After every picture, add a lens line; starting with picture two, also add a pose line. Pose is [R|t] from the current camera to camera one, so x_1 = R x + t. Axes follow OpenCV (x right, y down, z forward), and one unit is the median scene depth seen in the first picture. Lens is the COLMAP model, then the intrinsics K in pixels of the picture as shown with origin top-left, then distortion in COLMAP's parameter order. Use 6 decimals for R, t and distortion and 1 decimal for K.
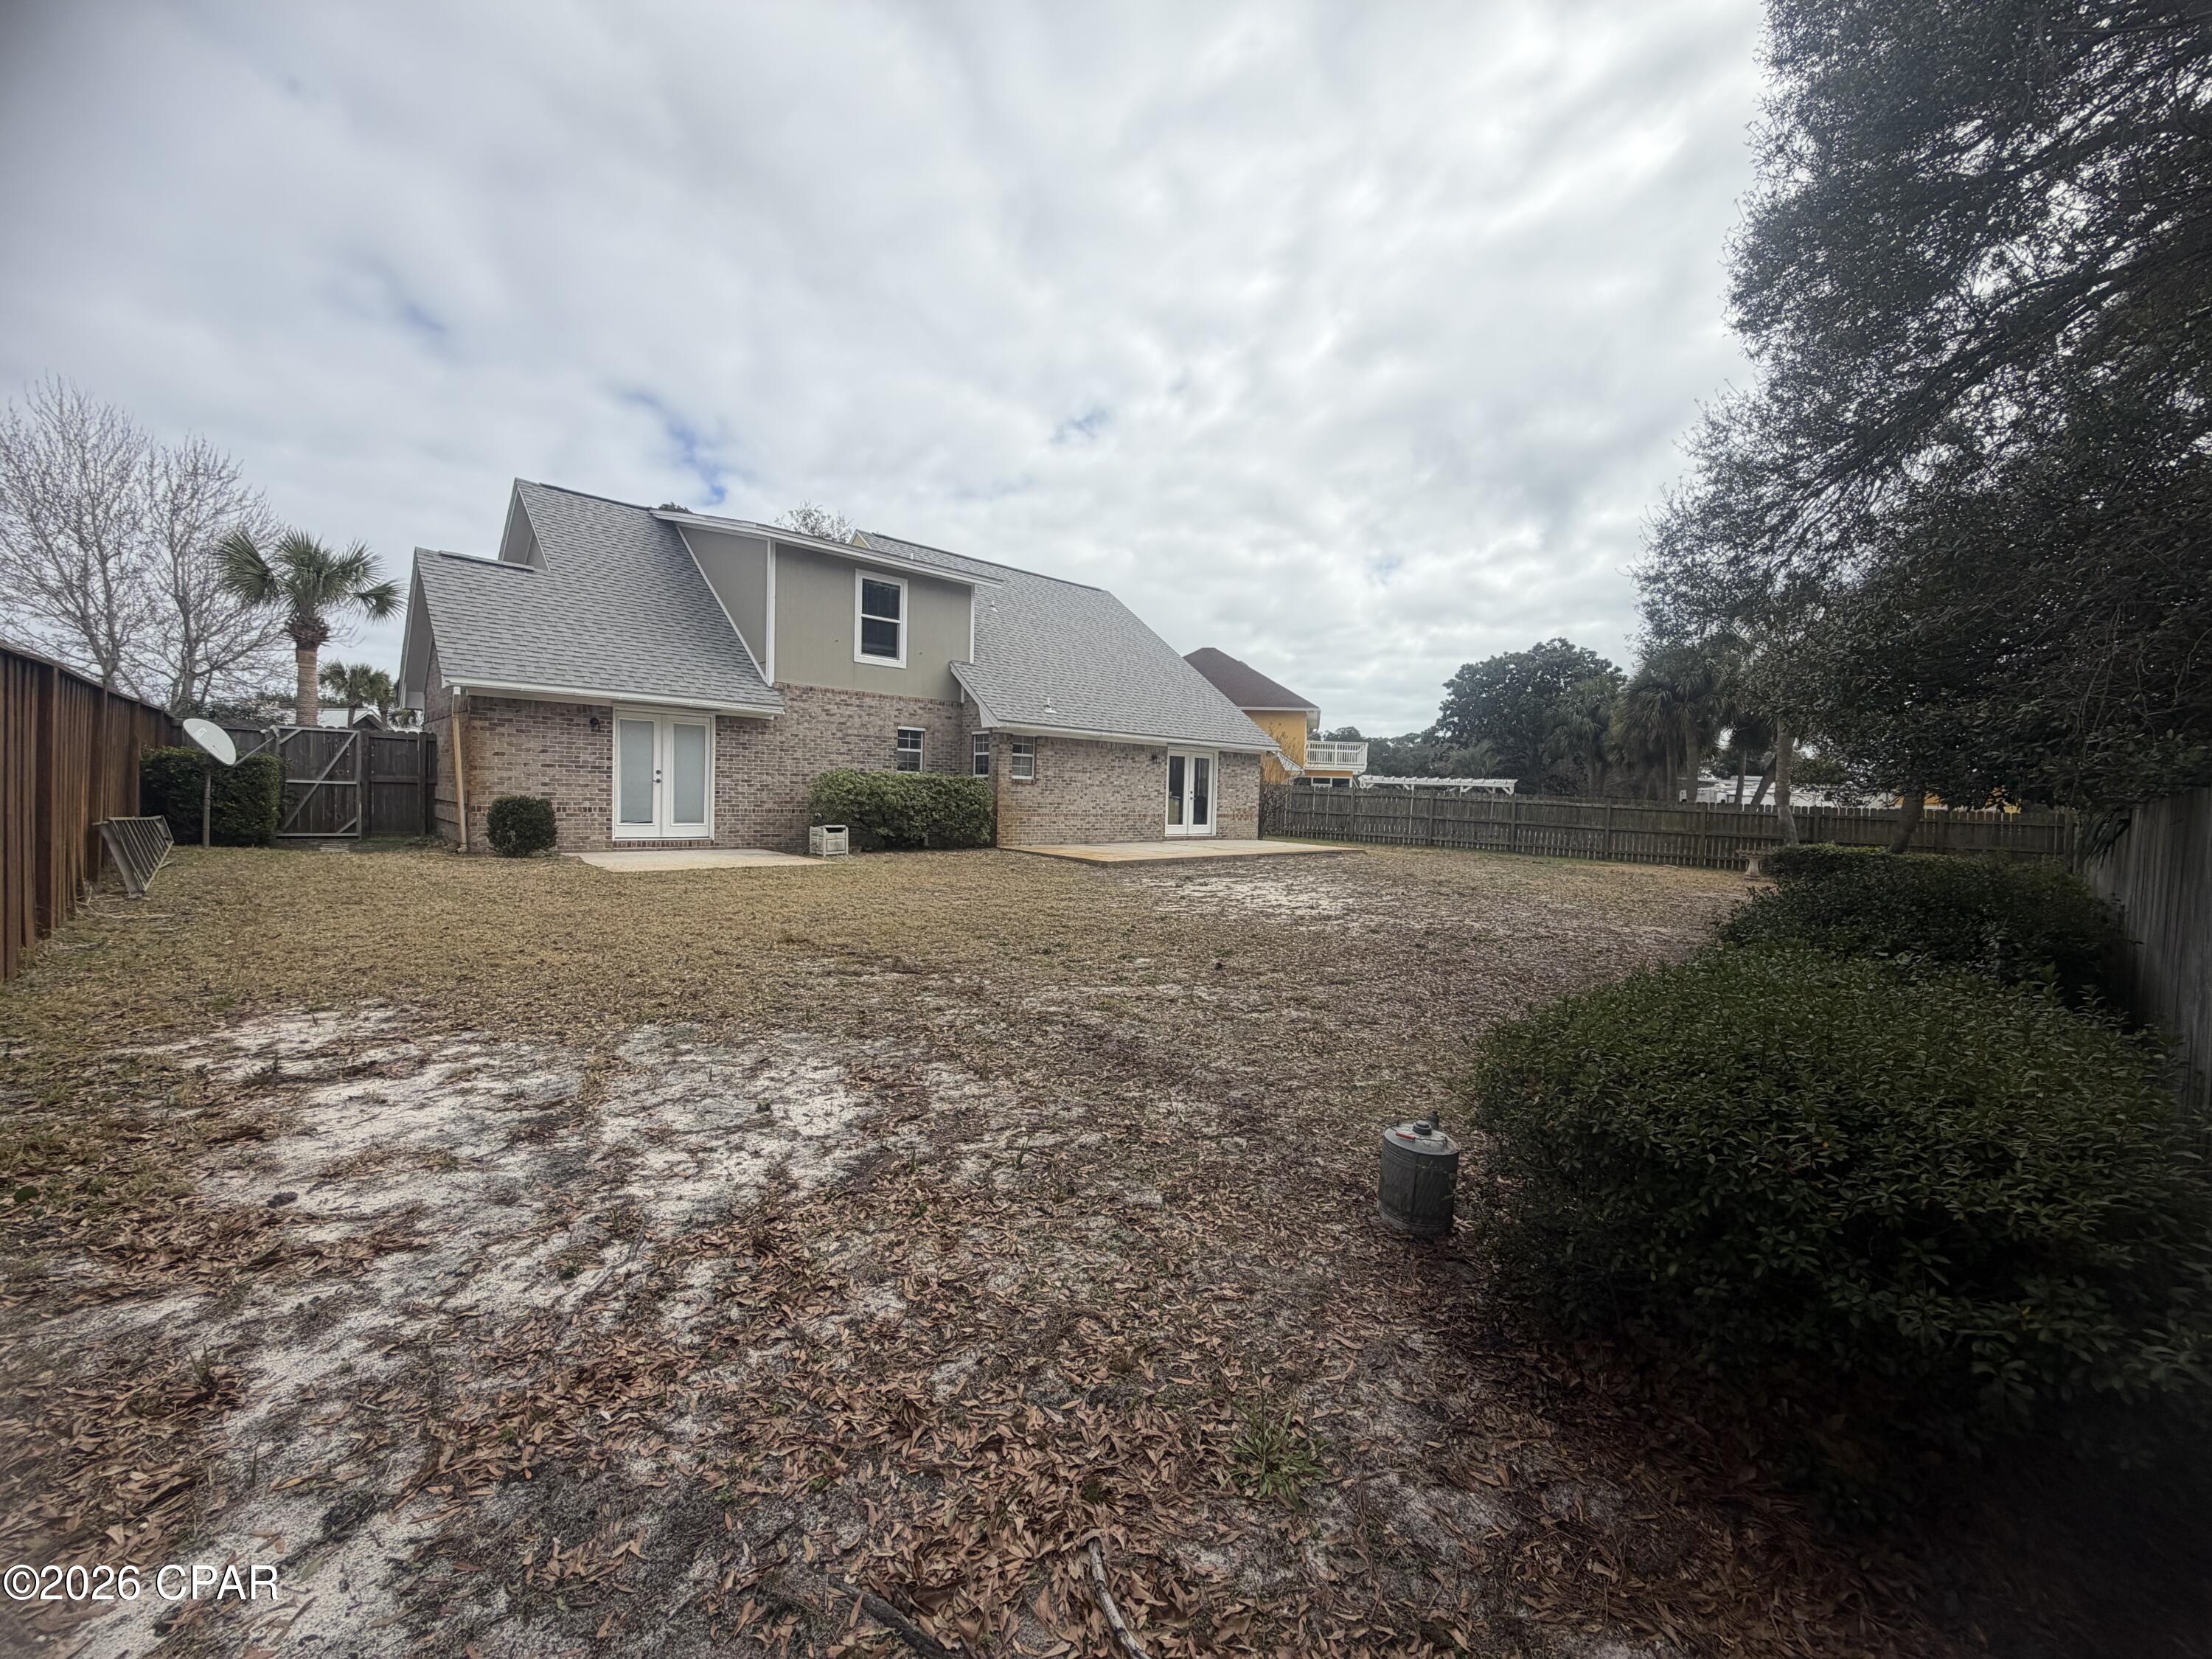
lens RADIAL K [[886.7, 0, 1100.0], [0, 886.7, 825.4], [0, 0, 1]] dist [-0.000013, -0.000231]
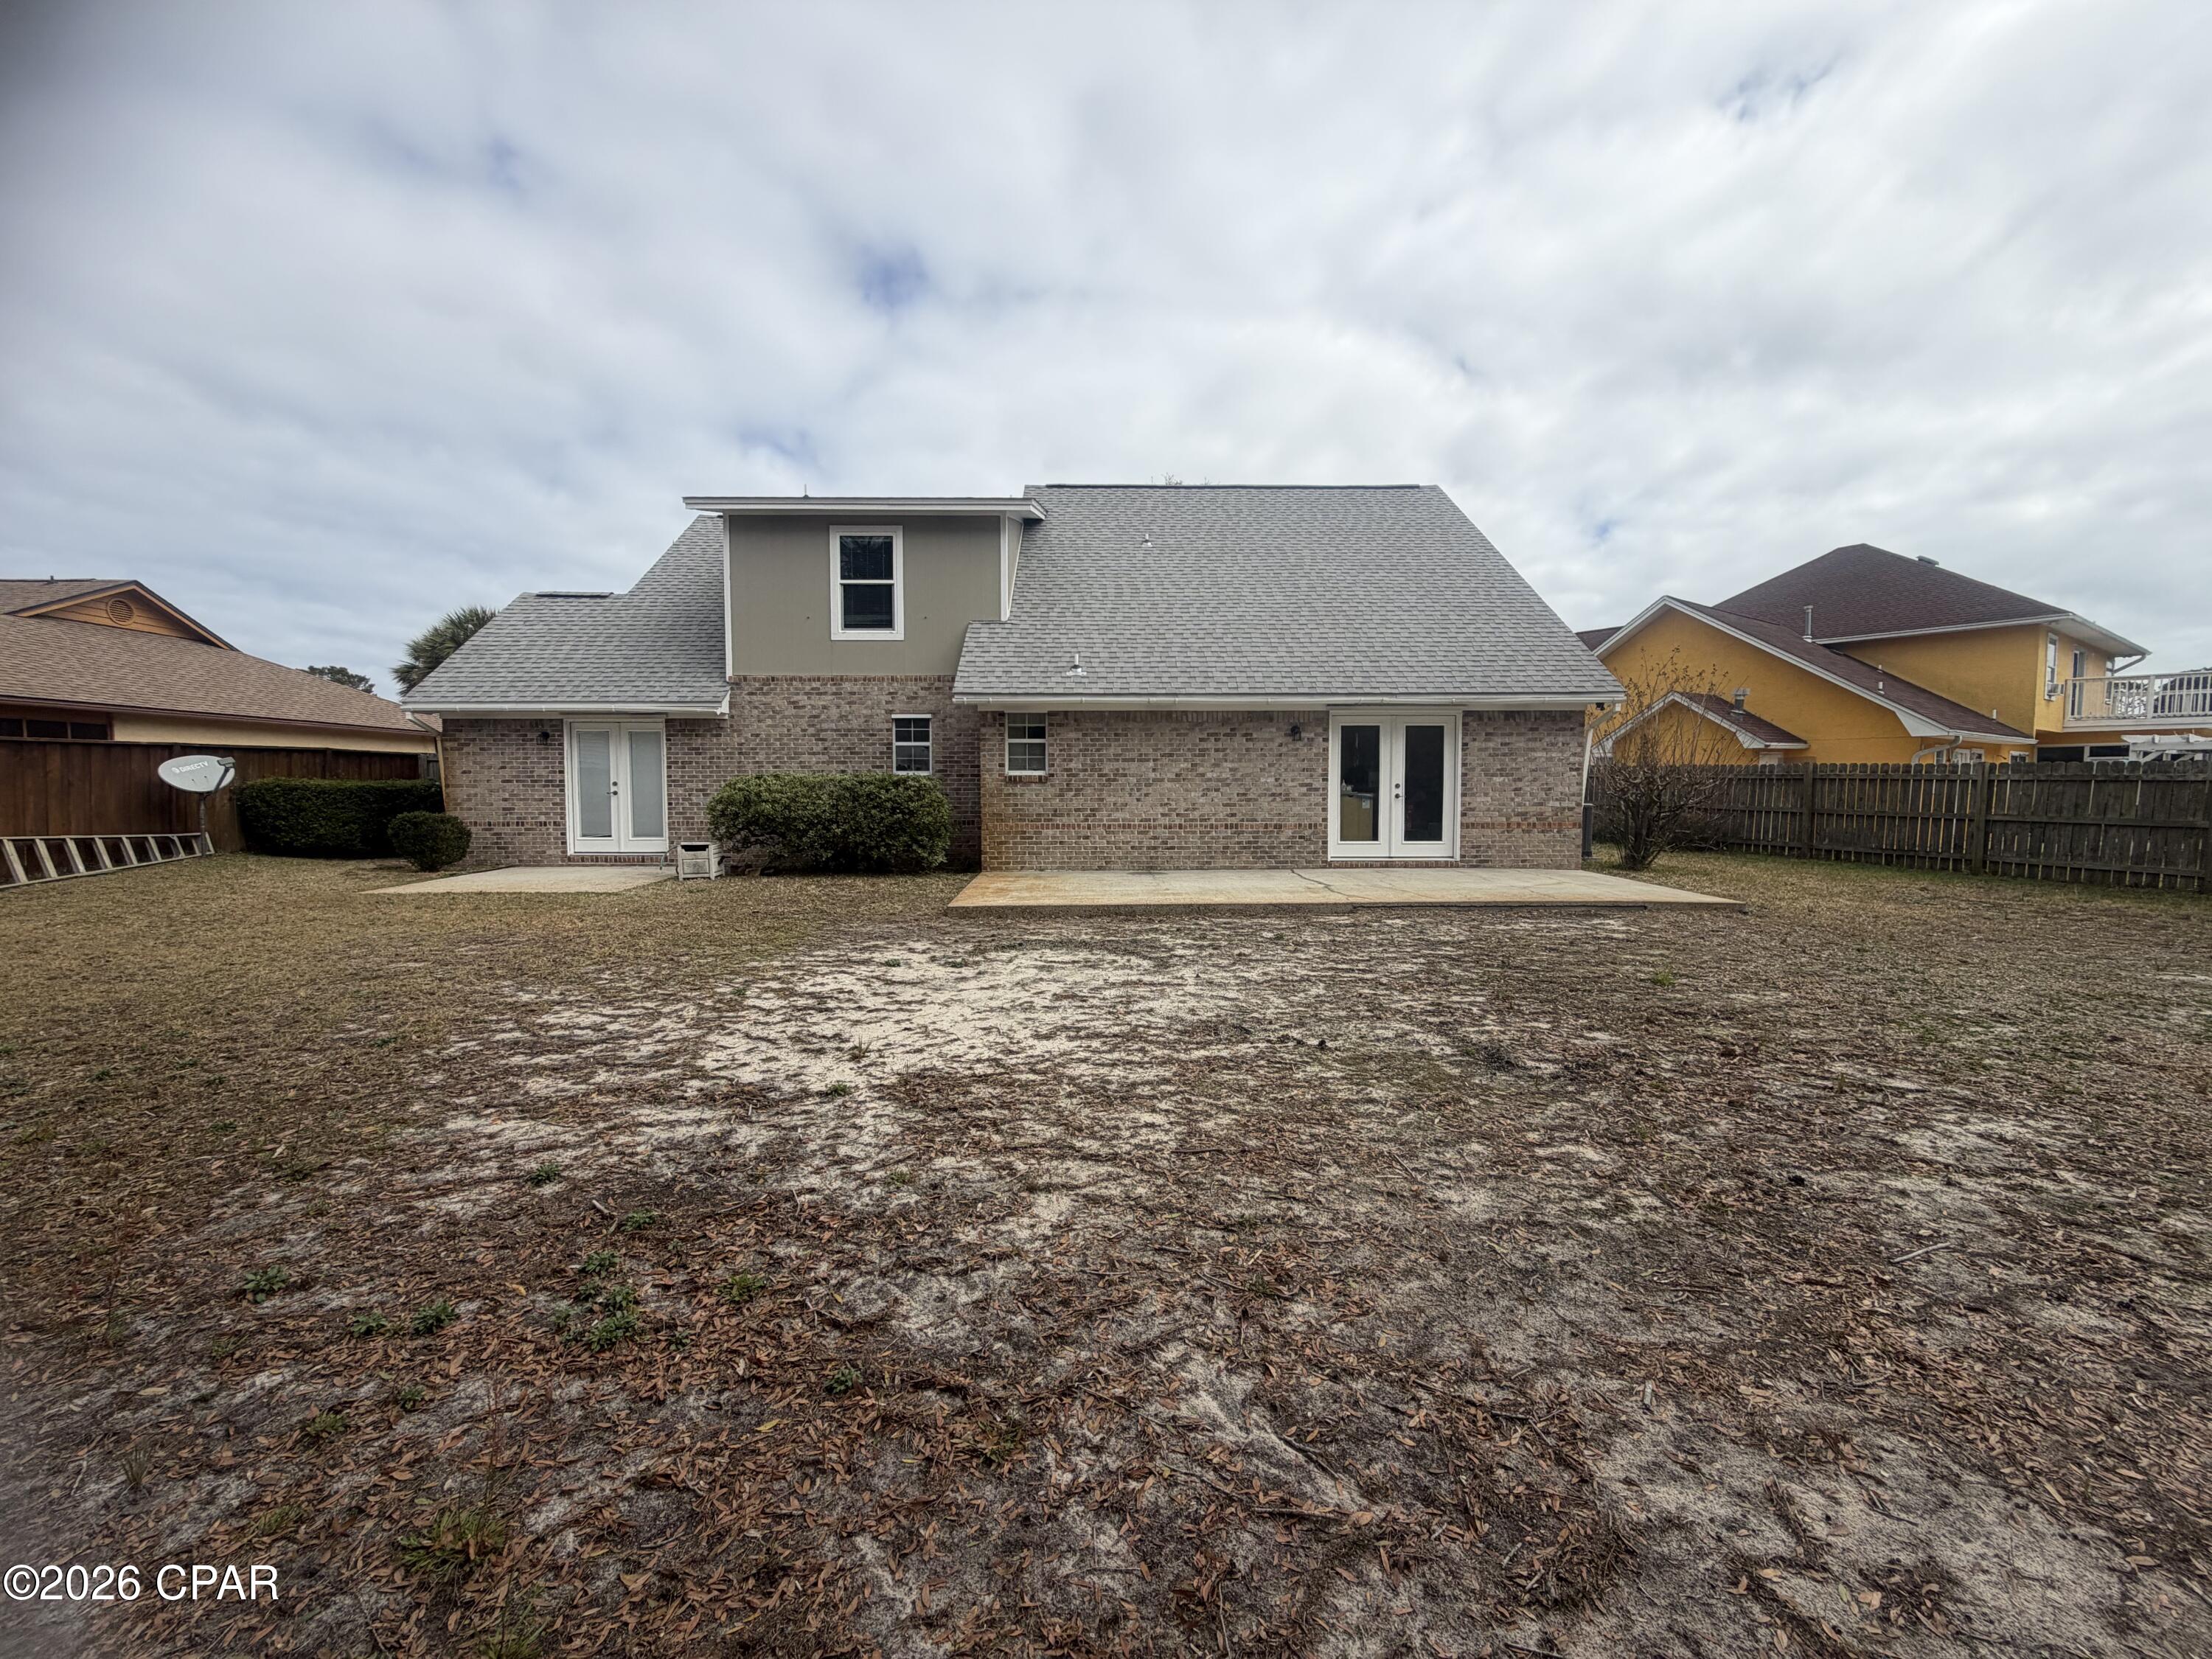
lens RADIAL K [[886.7, 0, 1109.4], [0, 886.7, 829.1], [0, 0, 1]] dist [-0.000013, -0.000231]
pose [[0.740737, 0.003836, -0.671784, 0.448409], [-0.001214, 0.999990, 0.004372, -0.013411], [0.671794, -0.002423, 0.740734, 0.545030]]
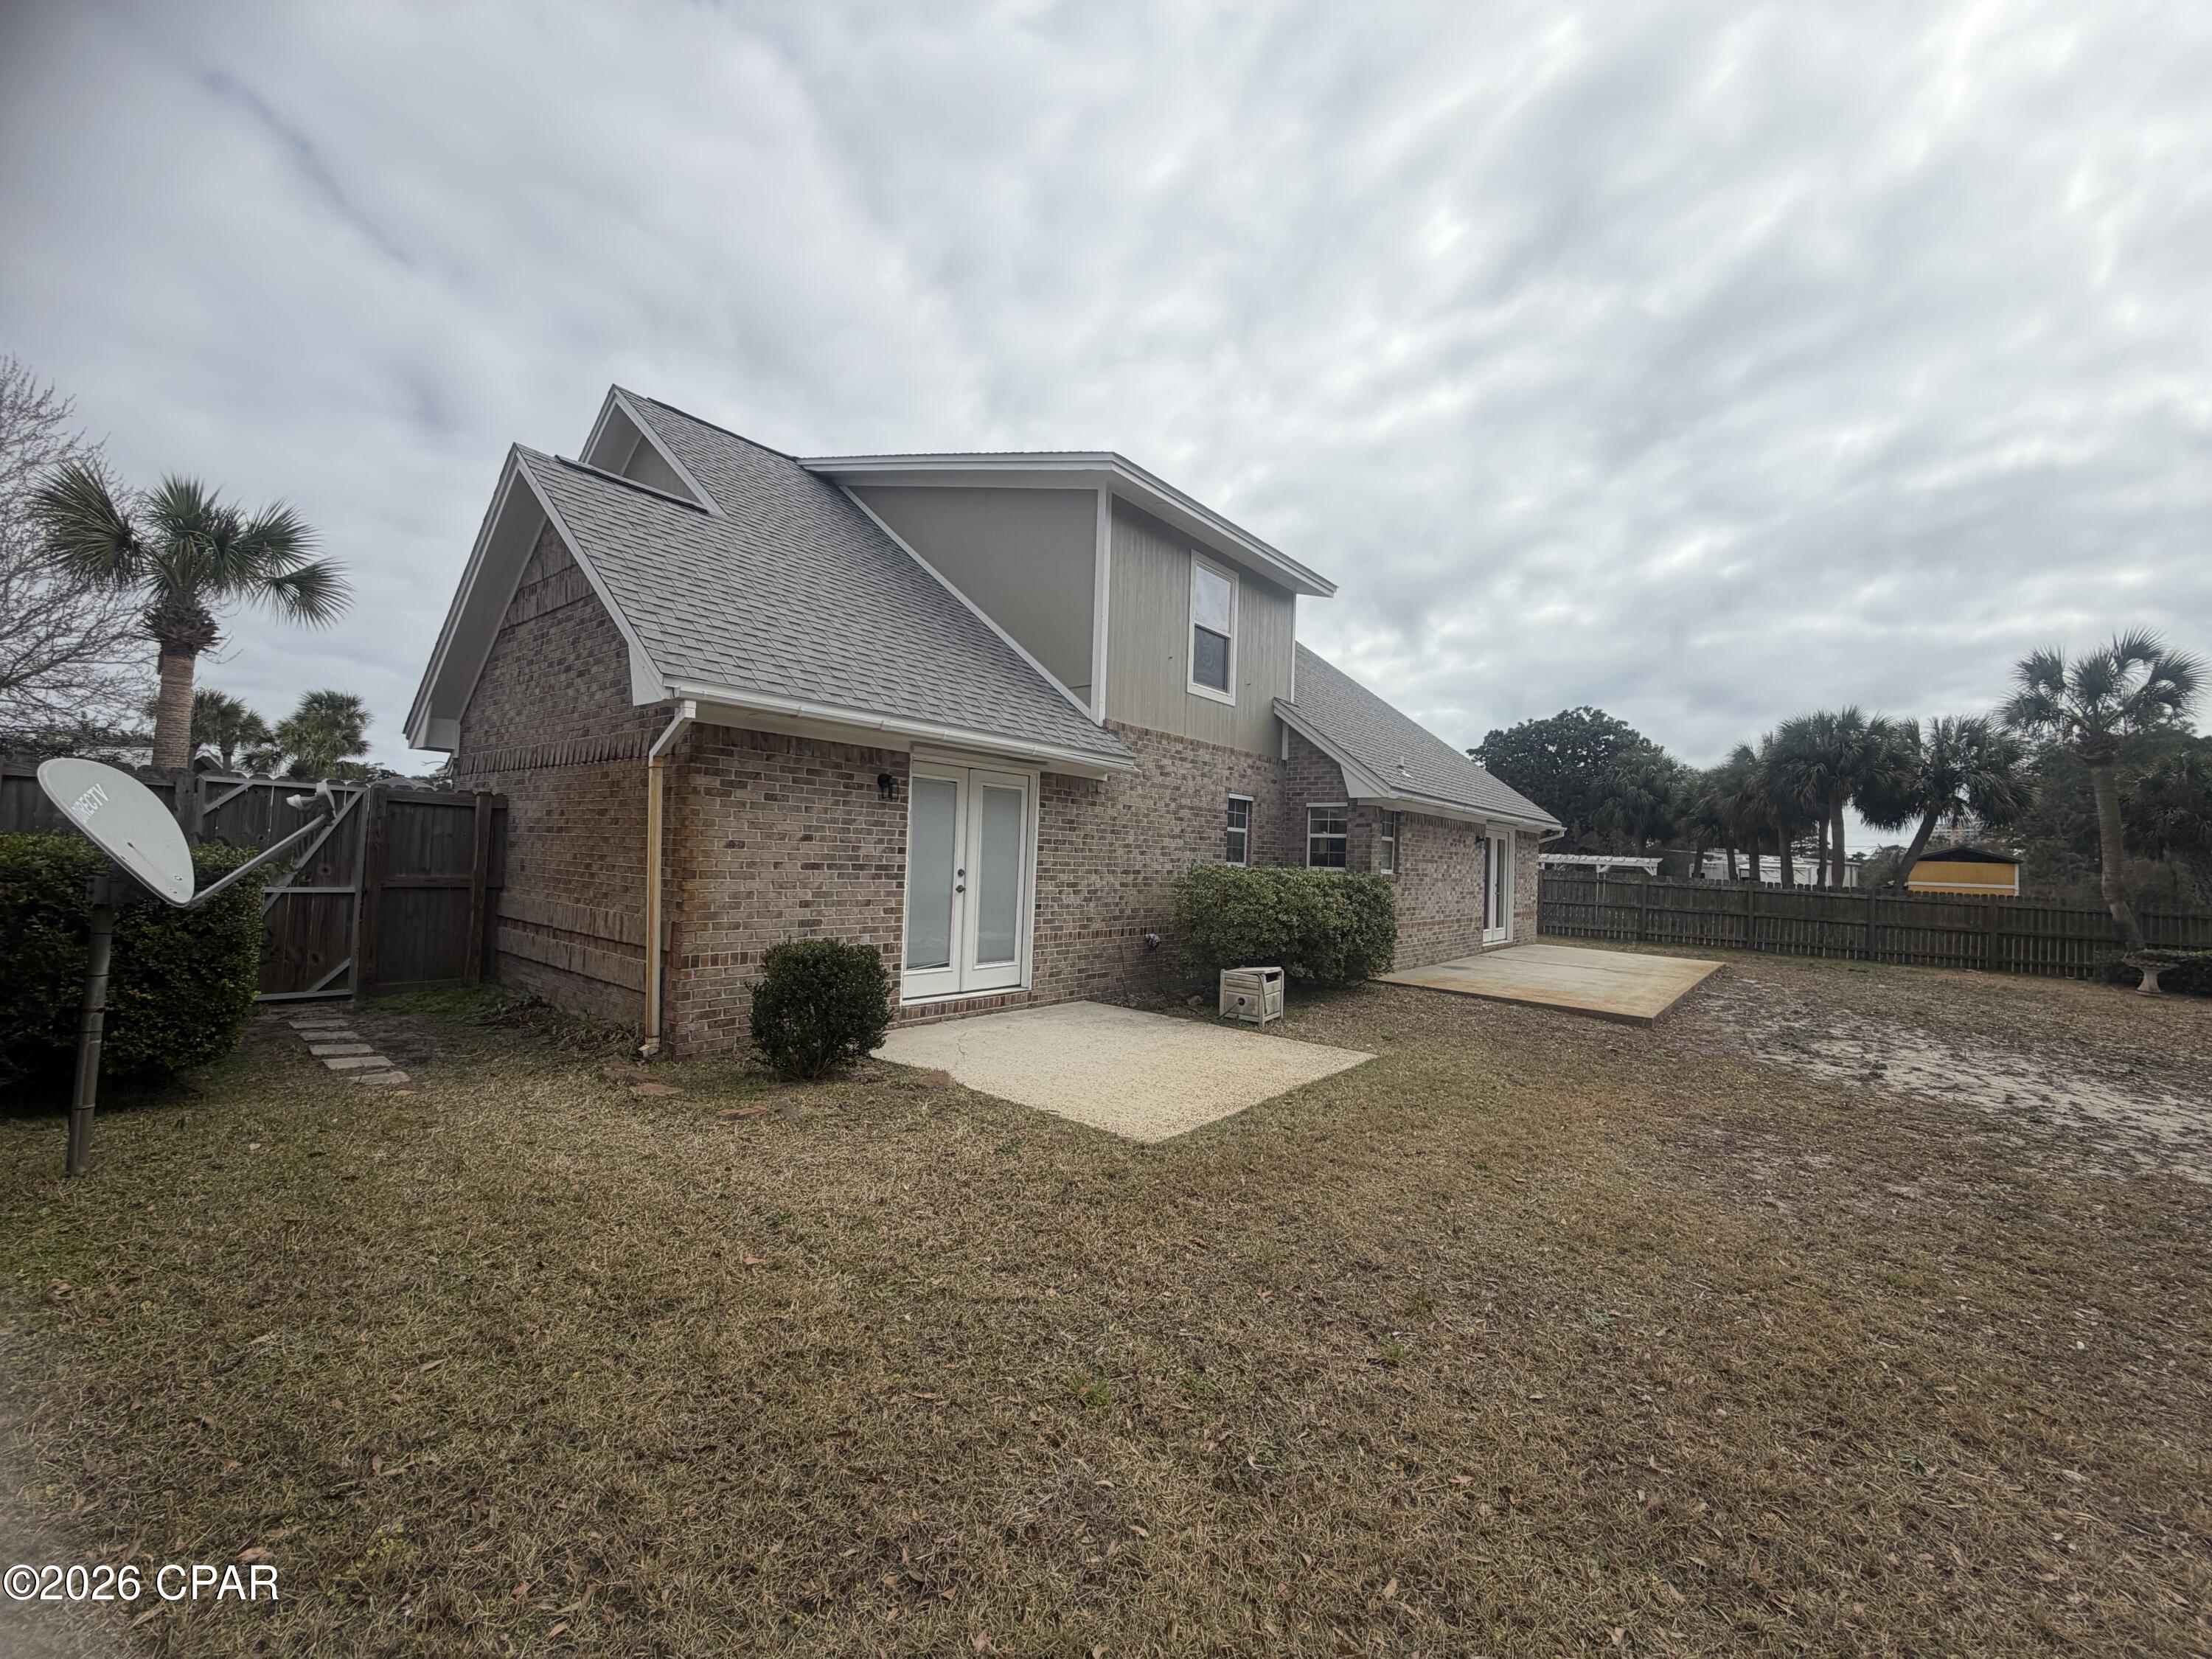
lens RADIAL K [[886.7, 0, 1106.5], [0, 886.7, 824.5], [0, 0, 1]] dist [-0.000013, -0.000231]
pose [[0.991728, 0.013483, 0.127650, -0.400989], [-0.004751, 0.997642, -0.068469, -0.044211], [-0.128272, 0.067296, 0.989453, 0.368091]]
